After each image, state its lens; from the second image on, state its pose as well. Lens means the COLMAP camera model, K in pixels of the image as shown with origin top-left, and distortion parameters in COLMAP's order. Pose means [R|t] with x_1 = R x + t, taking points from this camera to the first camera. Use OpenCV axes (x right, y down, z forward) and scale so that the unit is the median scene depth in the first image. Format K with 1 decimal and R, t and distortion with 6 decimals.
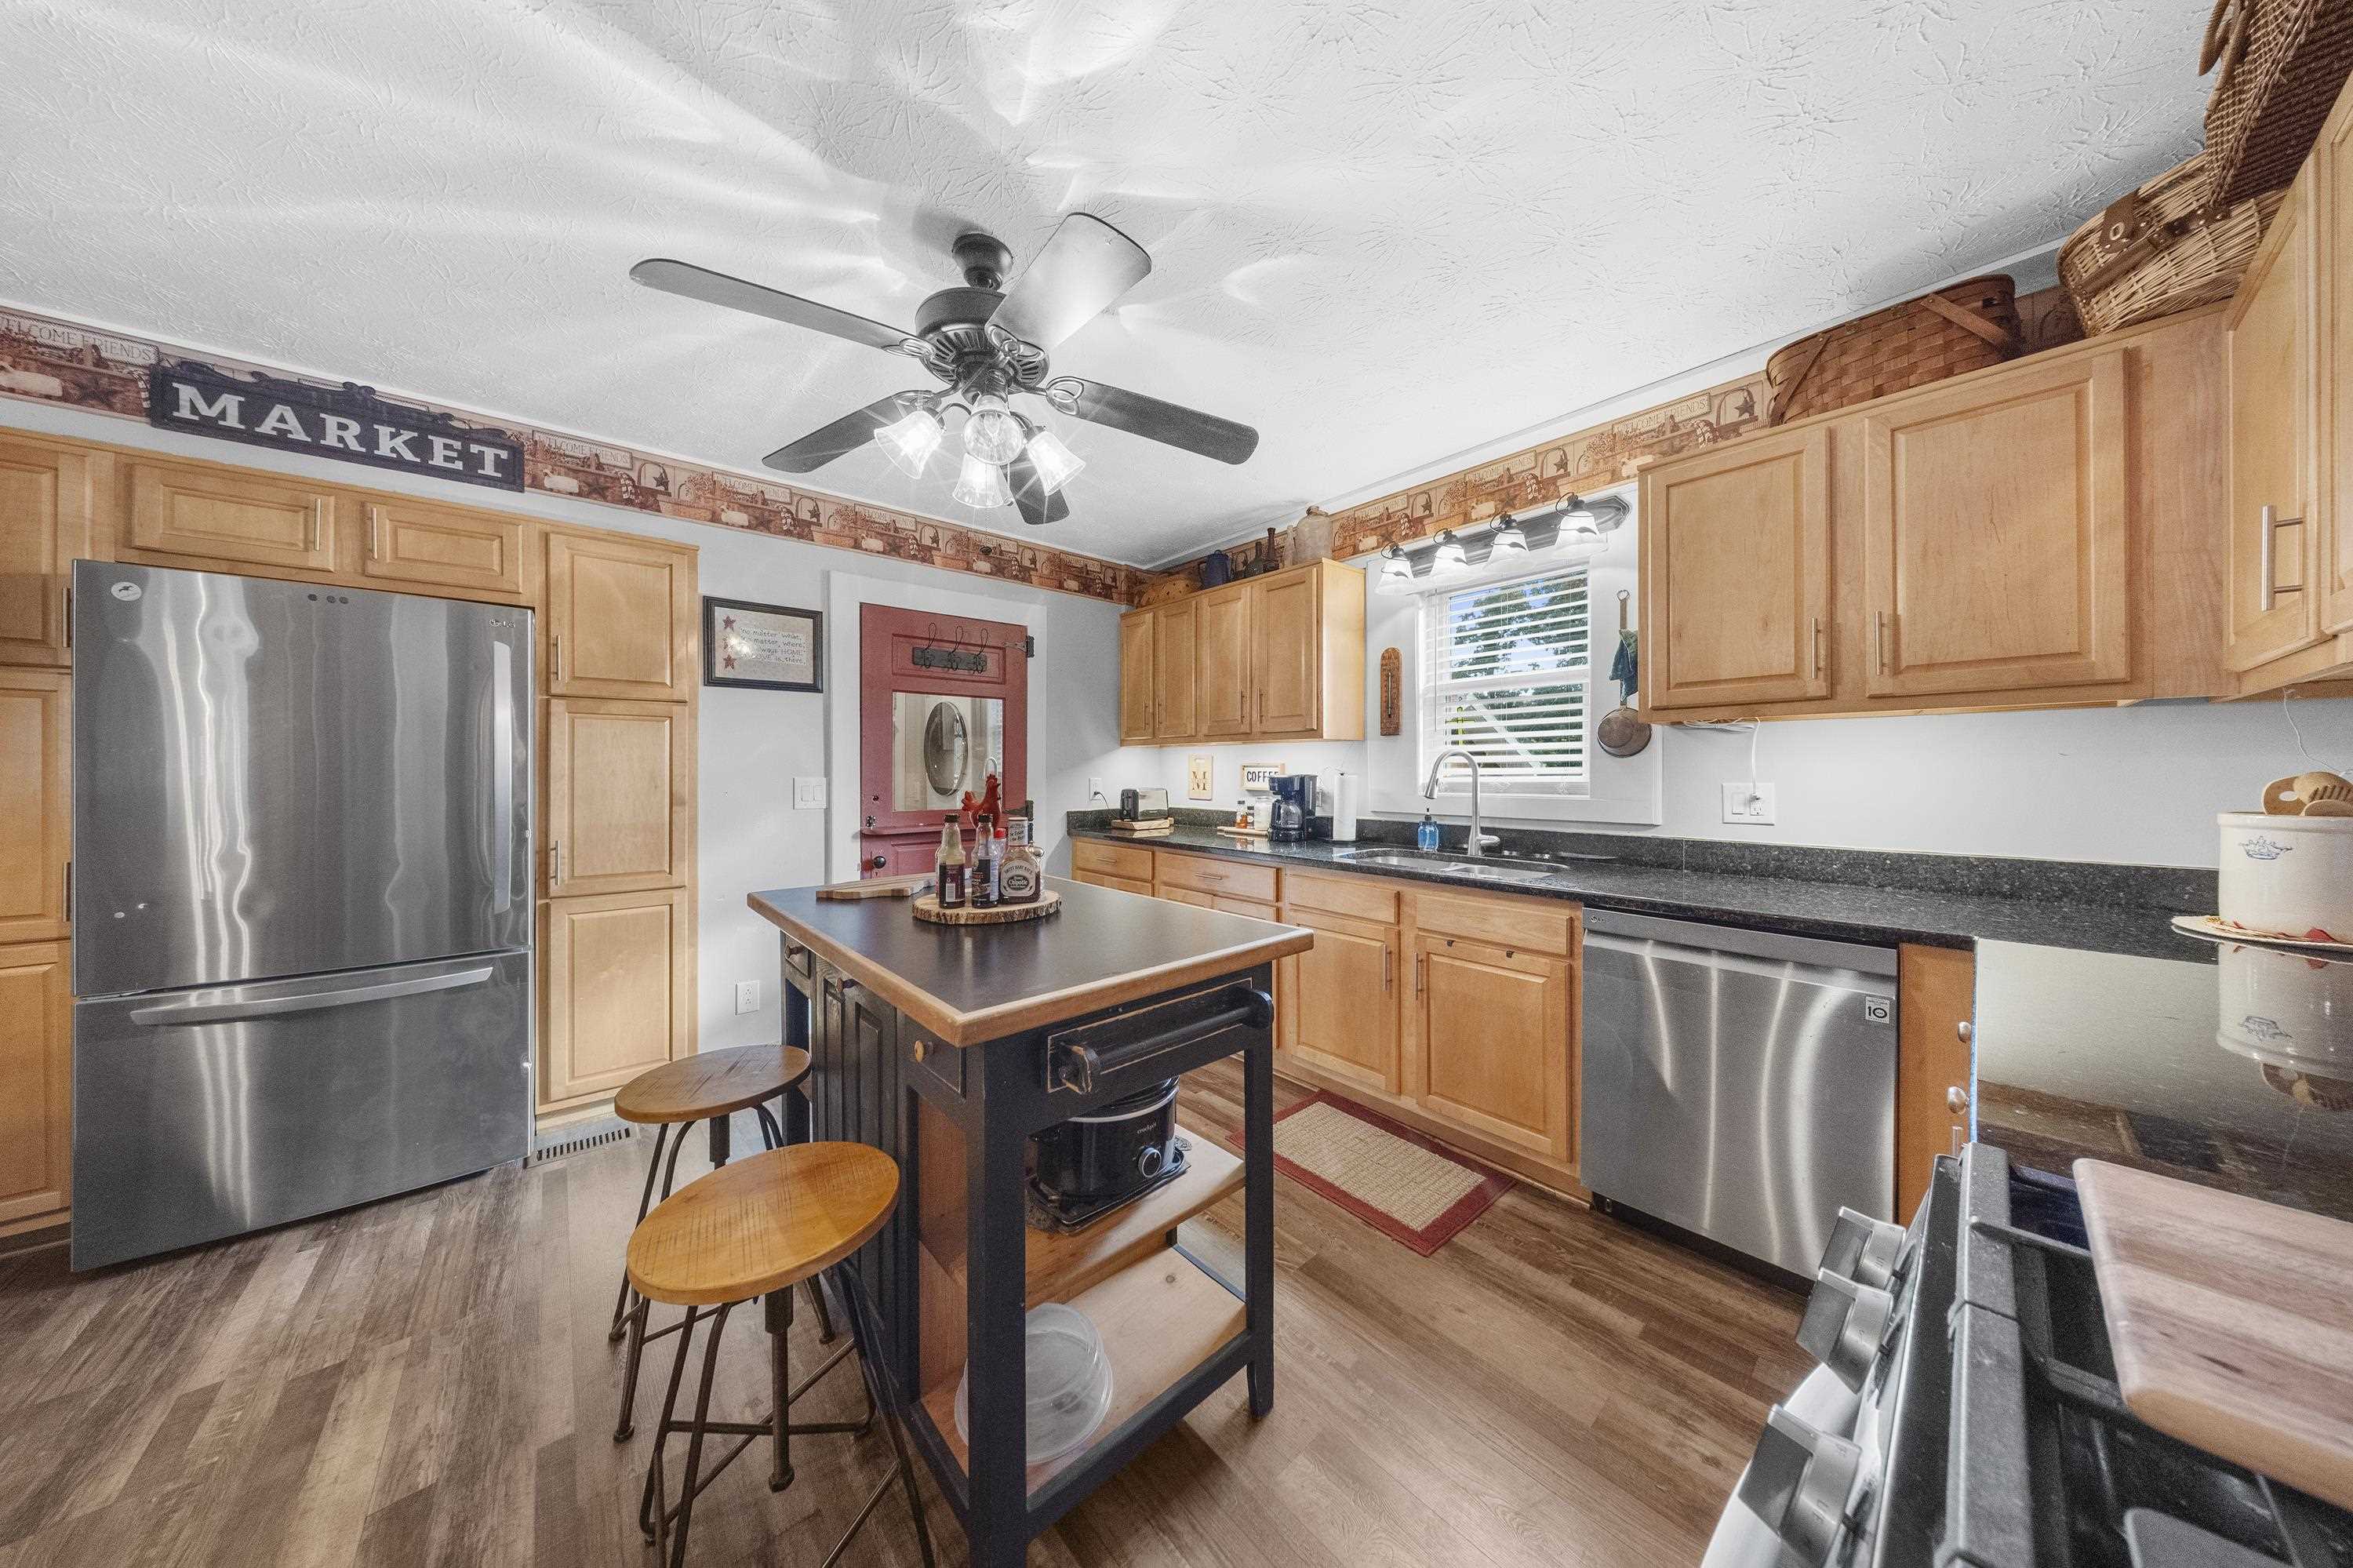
lens RADIAL K [[698.9, 0, 1170.5], [0, 698.9, 783.6], [0, 0, 1]] dist [-0.009120, 0.000371]
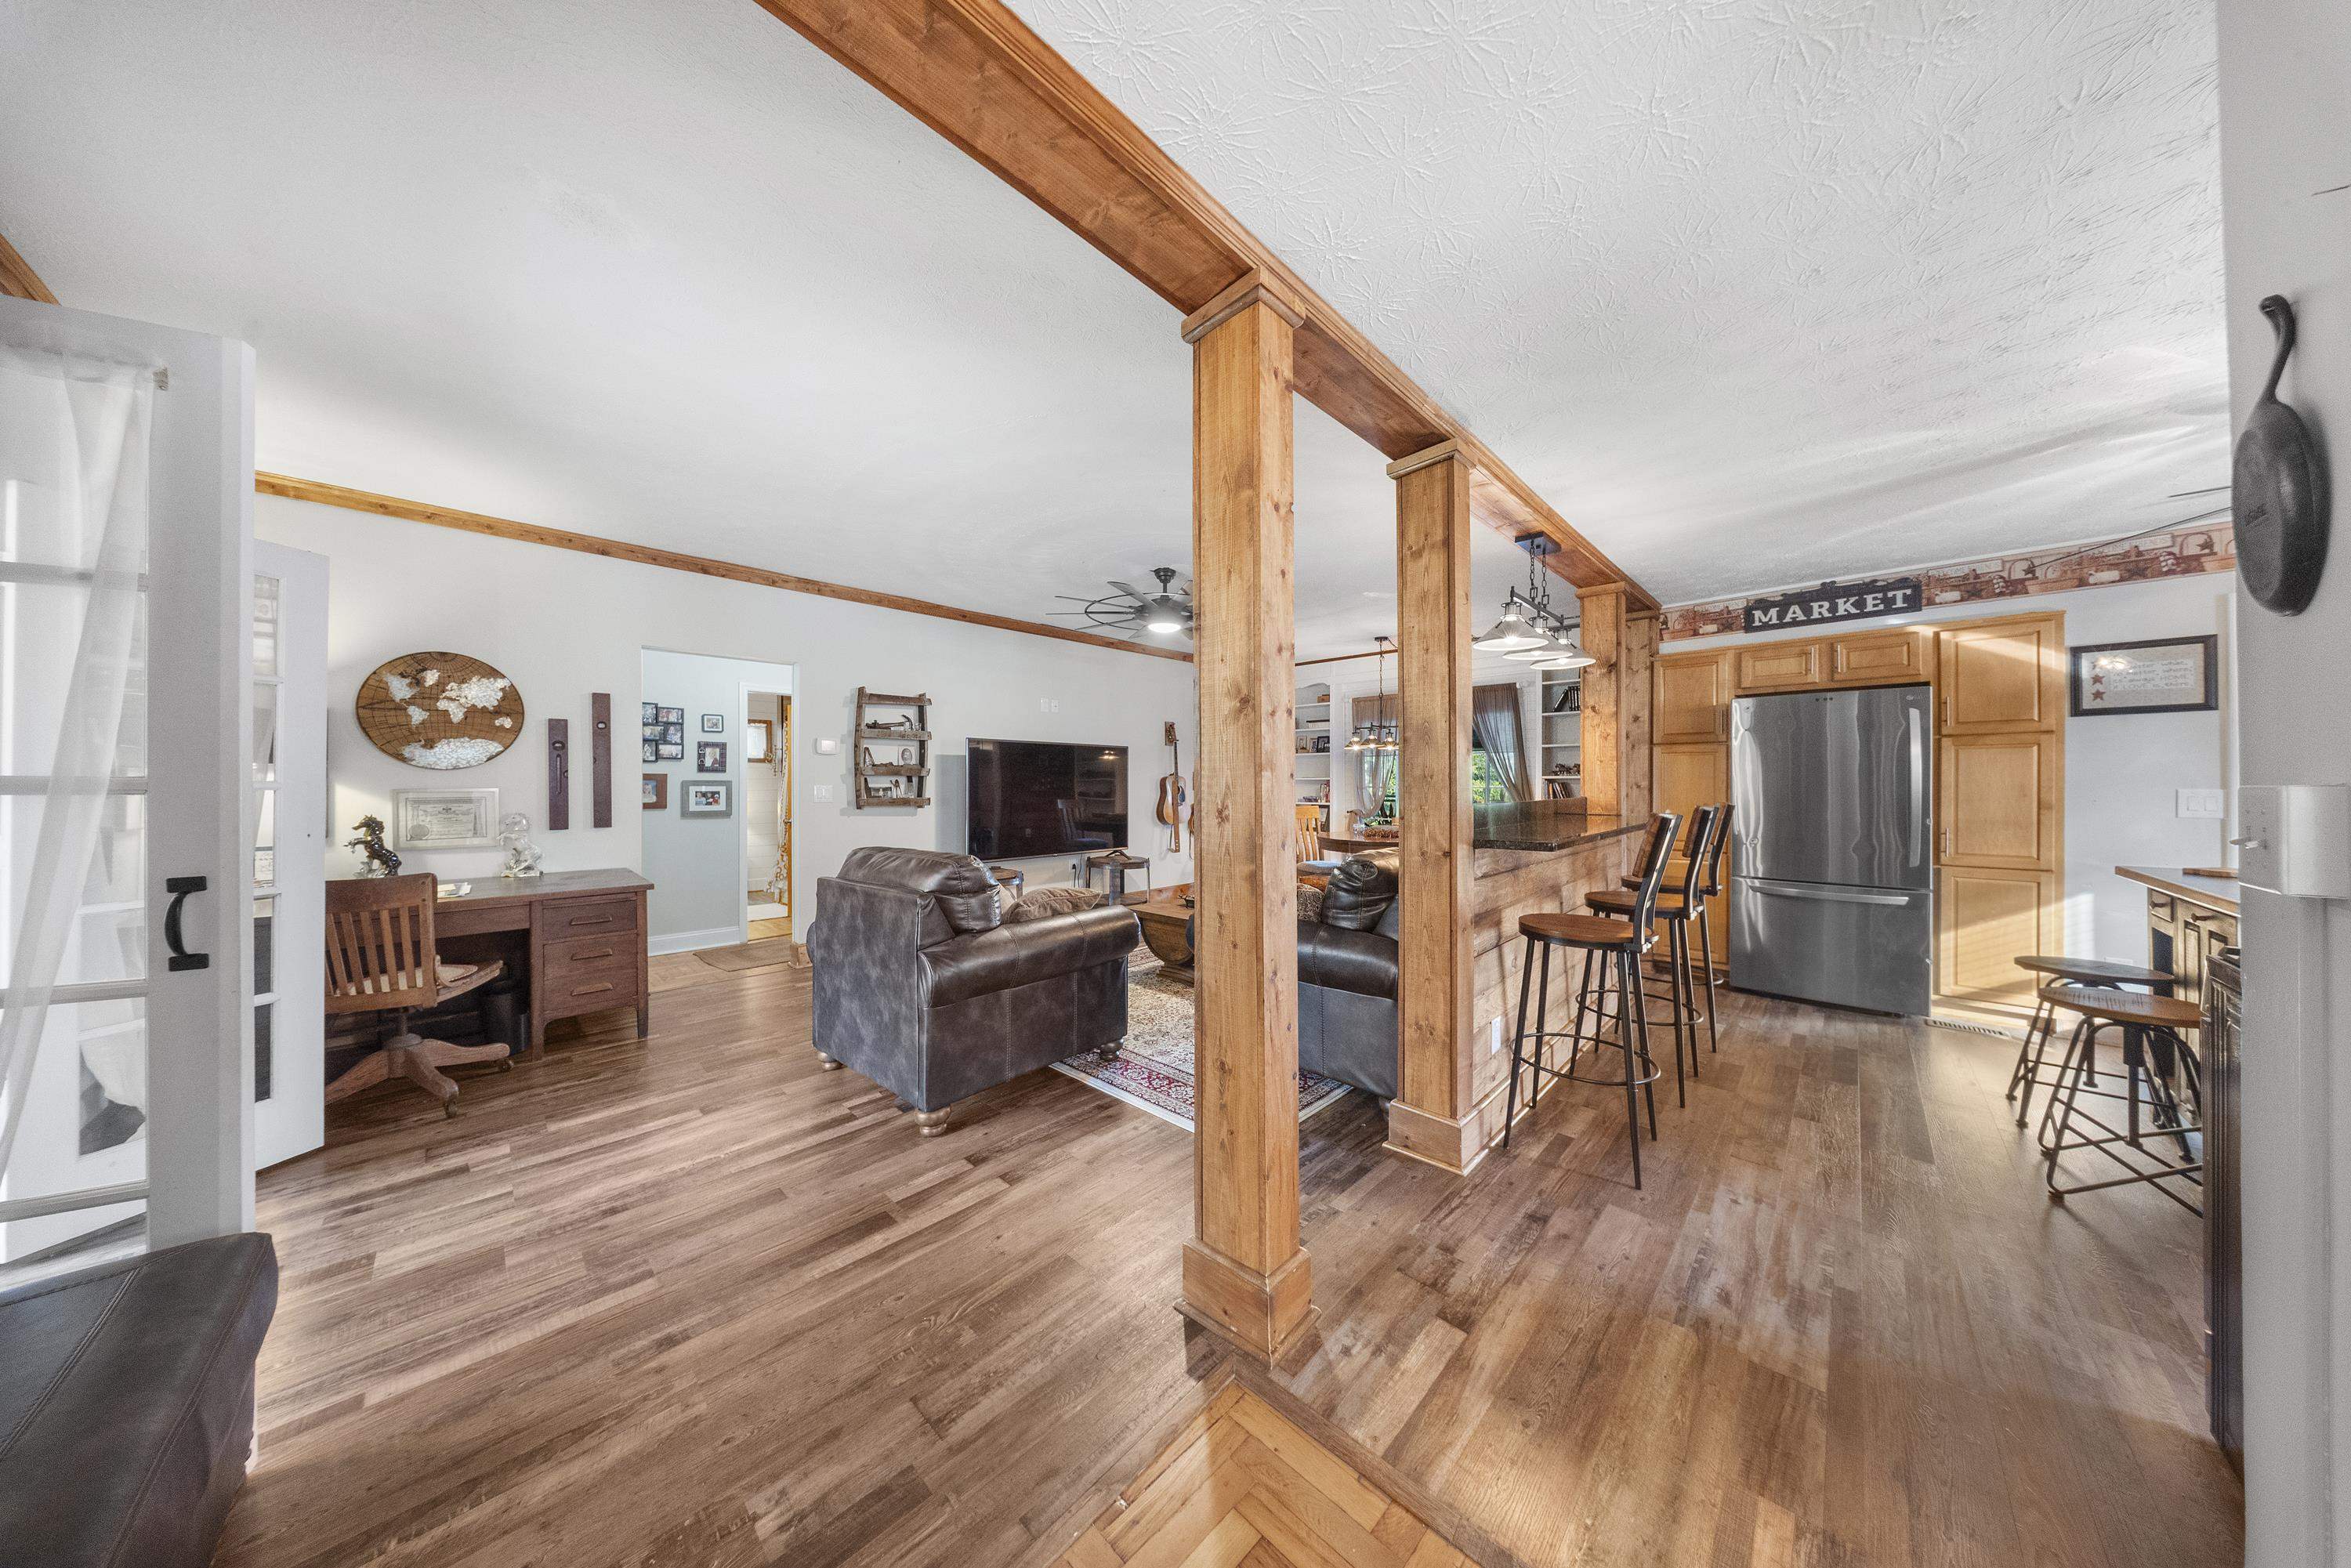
lens RADIAL K [[698.2, 0, 1186.5], [0, 698.2, 782.3], [0, 0, 1]] dist [-0.009120, 0.000371]
pose [[0.082724, -0.004781, -0.996561, 0.543619], [-0.008219, 0.999951, -0.005479, 0.000057], [0.996539, 0.008644, 0.082681, -0.865277]]
